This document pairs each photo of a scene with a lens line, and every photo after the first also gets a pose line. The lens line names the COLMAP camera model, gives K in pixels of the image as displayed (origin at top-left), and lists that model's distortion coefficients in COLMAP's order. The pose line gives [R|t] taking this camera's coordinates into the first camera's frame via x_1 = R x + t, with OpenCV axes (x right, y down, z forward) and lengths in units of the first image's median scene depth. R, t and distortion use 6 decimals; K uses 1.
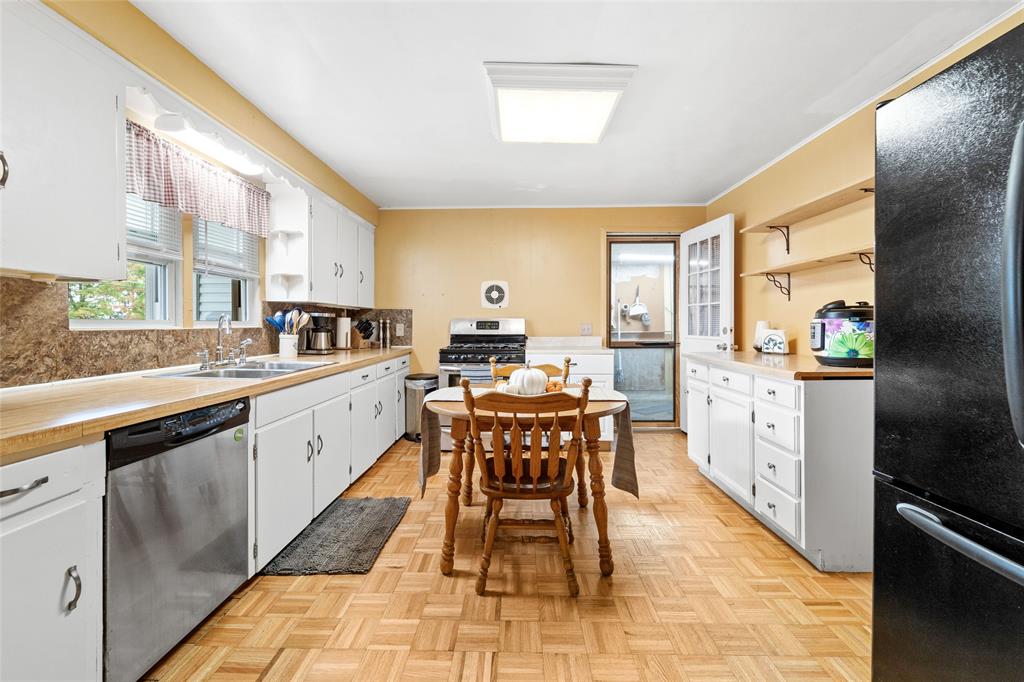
lens RADIAL K [[416.9, 0, 516.1], [0, 416.9, 323.7], [0, 0, 1]] dist [0.003746, -0.001533]
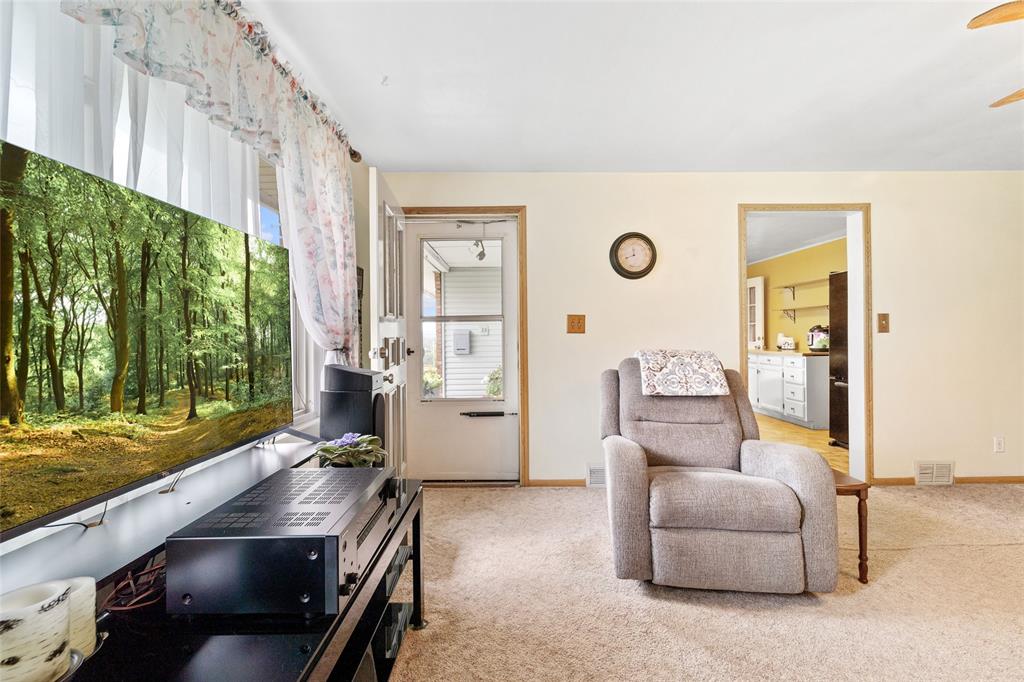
lens RADIAL K [[416.9, 0, 512.7], [0, 416.9, 338.3], [0, 0, 1]] dist [0.003746, -0.001533]
pose [[0.999461, -0.012358, 0.030417, -1.052578], [0.012203, 0.999912, 0.005270, -0.012030], [-0.030480, -0.004896, 0.999523, -1.337877]]
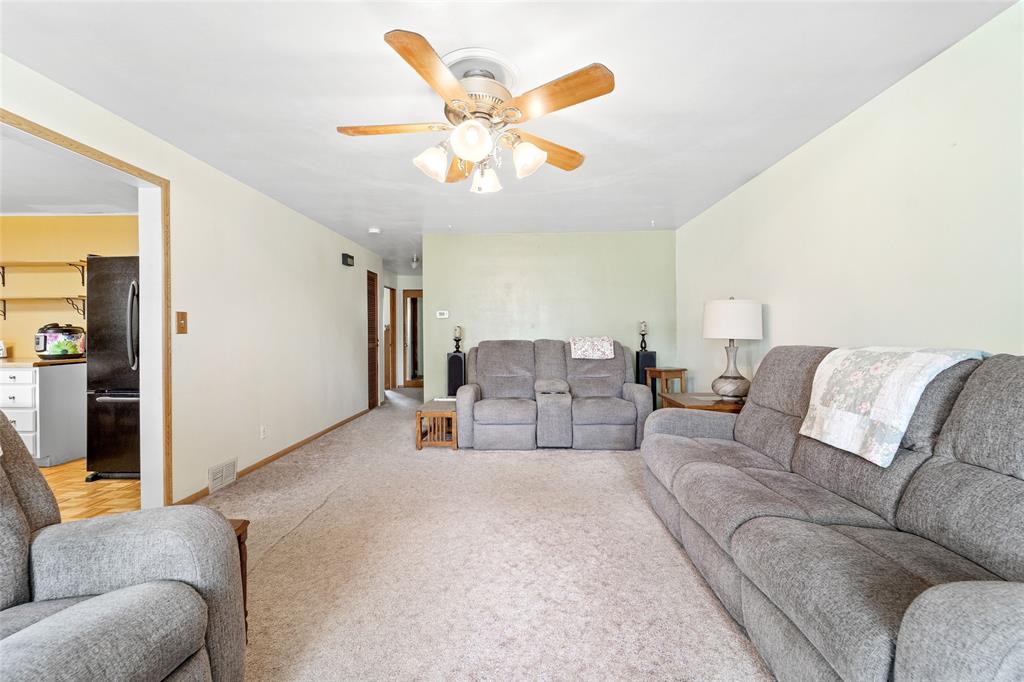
lens RADIAL K [[416.9, 0, 512.3], [0, 416.9, 335.0], [0, 0, 1]] dist [0.003746, -0.001533]
pose [[0.006142, -0.004528, 0.999971, -0.992140], [0.002401, 0.999987, 0.004513, -0.007919], [-0.999978, 0.002373, 0.006153, -0.959708]]
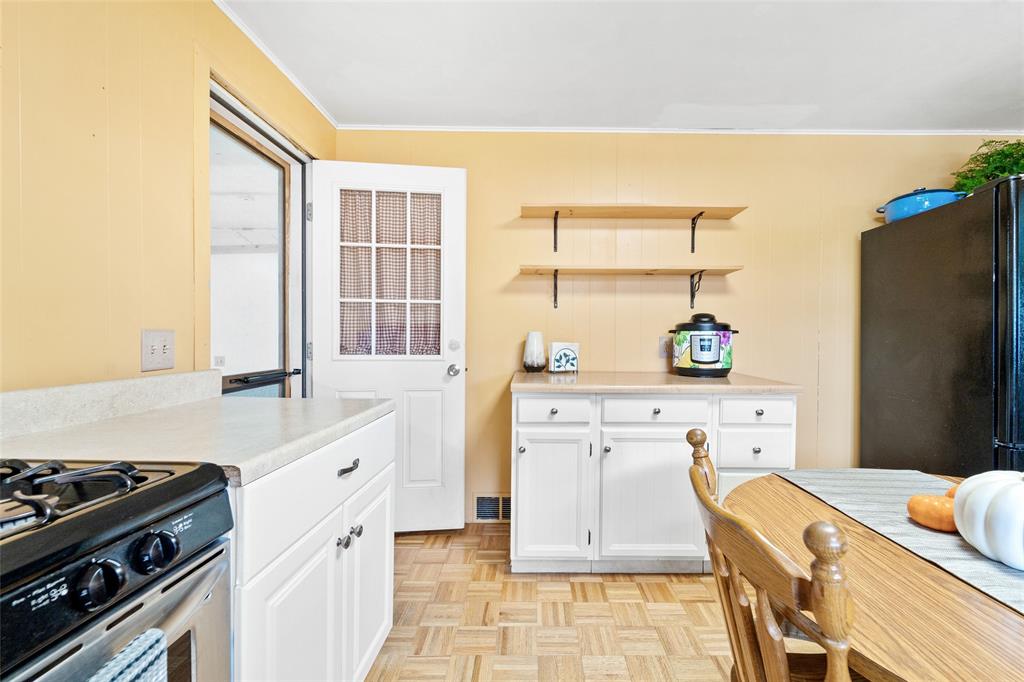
lens RADIAL K [[416.9, 0, 515.9], [0, 416.9, 343.8], [0, 0, 1]] dist [0.003746, -0.001533]
pose [[-0.015938, -0.017603, 0.999718, -0.250306], [-0.004440, 0.999836, 0.017535, 0.003325], [-0.999863, -0.004159, -0.016014, 1.430241]]
